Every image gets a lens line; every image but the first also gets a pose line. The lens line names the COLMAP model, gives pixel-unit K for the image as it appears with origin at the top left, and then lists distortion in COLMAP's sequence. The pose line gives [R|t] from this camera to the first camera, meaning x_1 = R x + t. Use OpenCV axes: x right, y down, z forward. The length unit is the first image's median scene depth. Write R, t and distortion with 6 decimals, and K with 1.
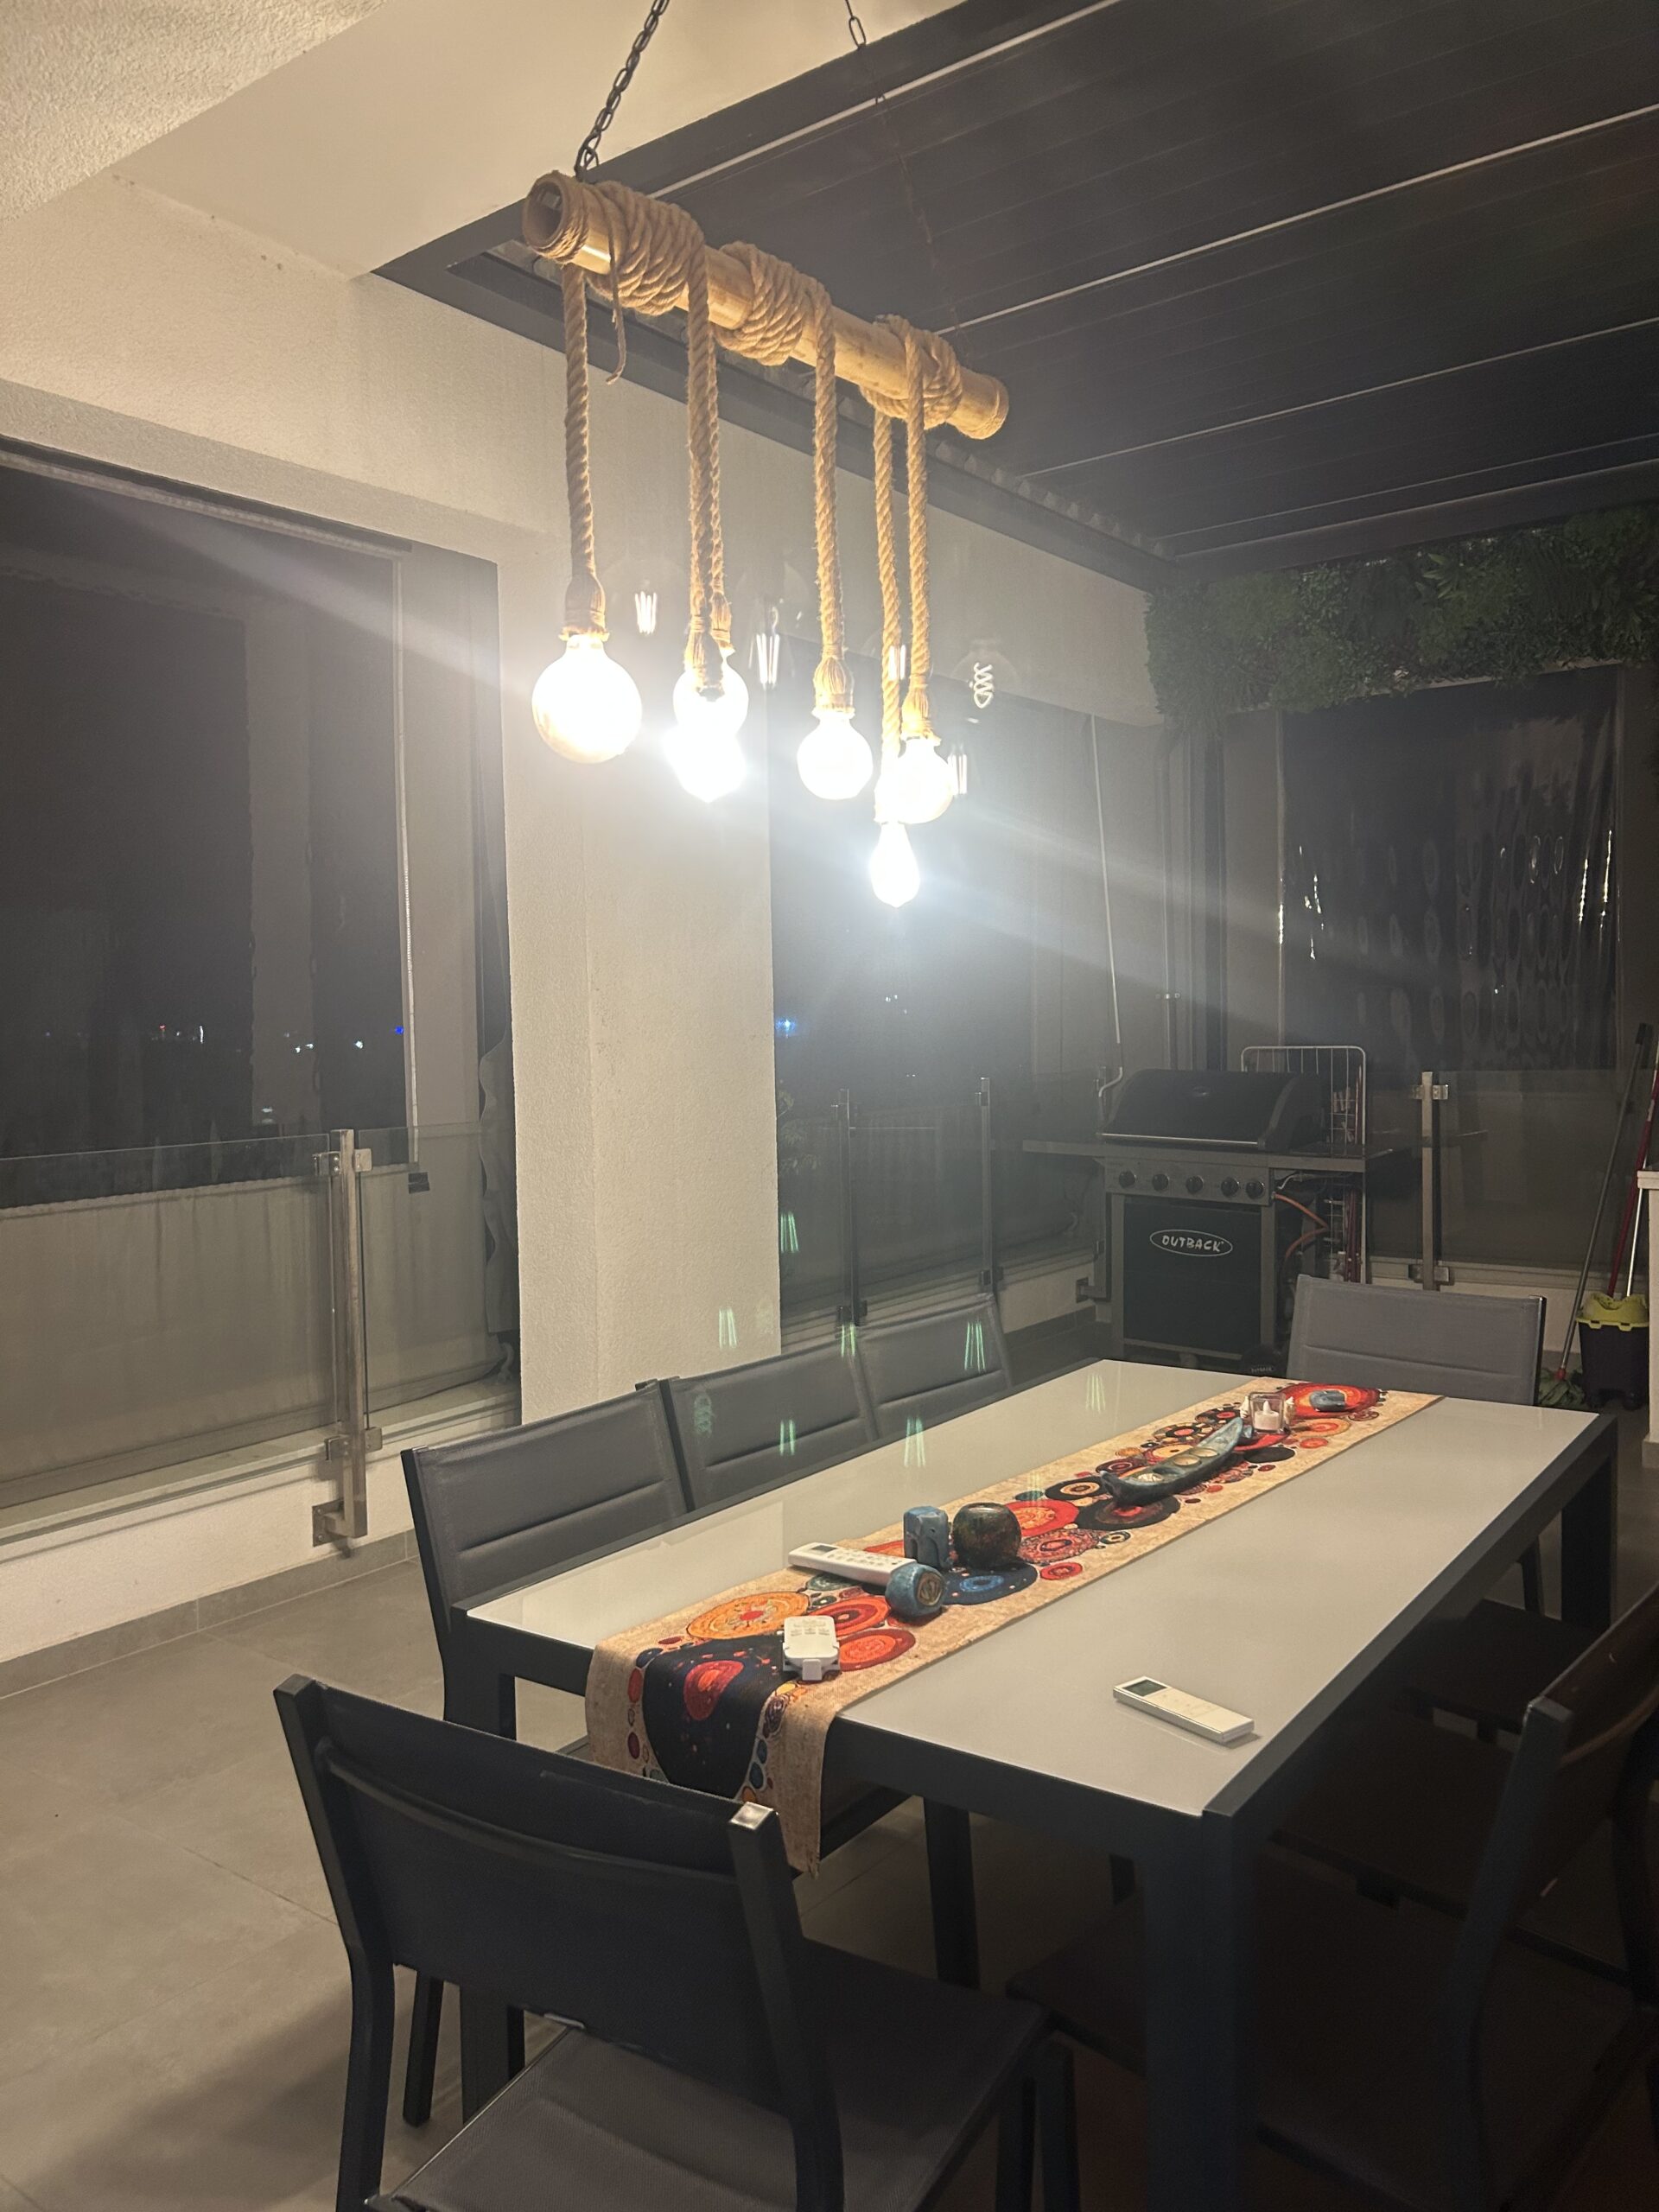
lens RADIAL K [[1667.1, 0, 810.7], [0, 1667.1, 1092.5], [0, 0, 1]] dist [0.038523, -0.028308]
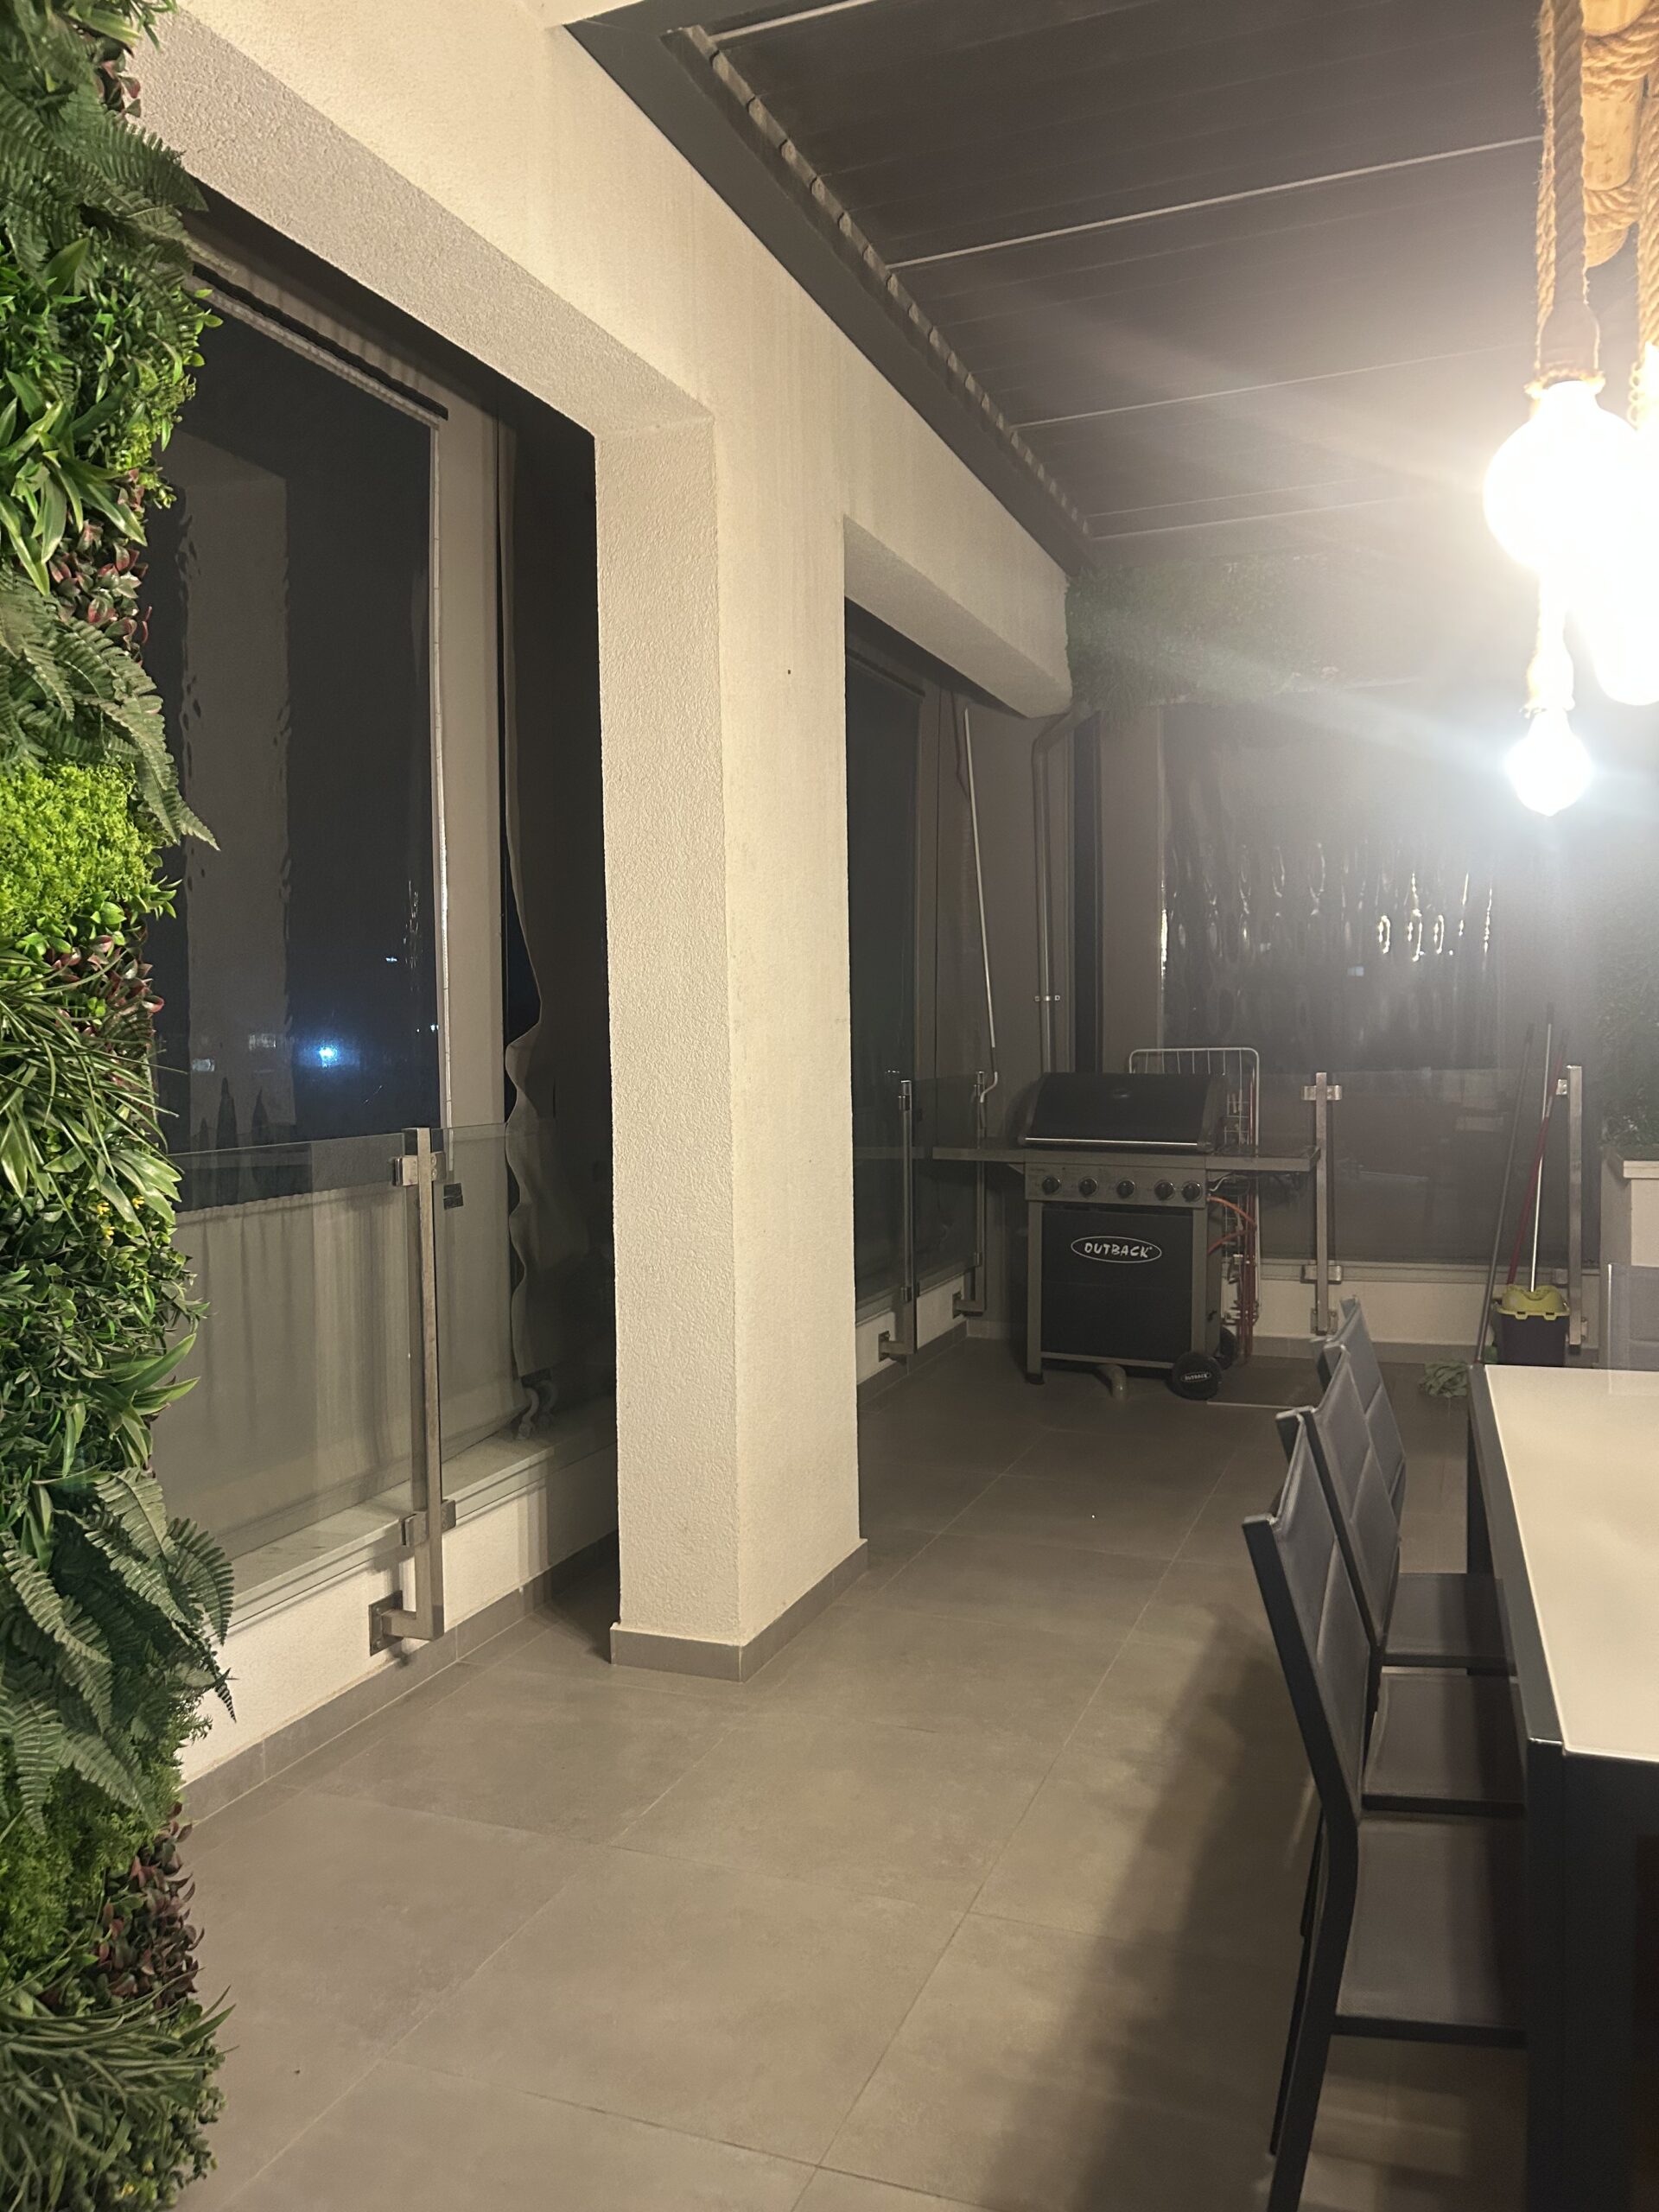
lens RADIAL K [[1667.1, 0, 799.4], [0, 1667.1, 1114.2], [0, 0, 1]] dist [0.038523, -0.028308]
pose [[0.964646, -0.009130, 0.263390, -0.304604], [0.010200, 0.999944, -0.002697, 0.019018], [-0.263351, 0.005288, 0.964686, 0.178933]]
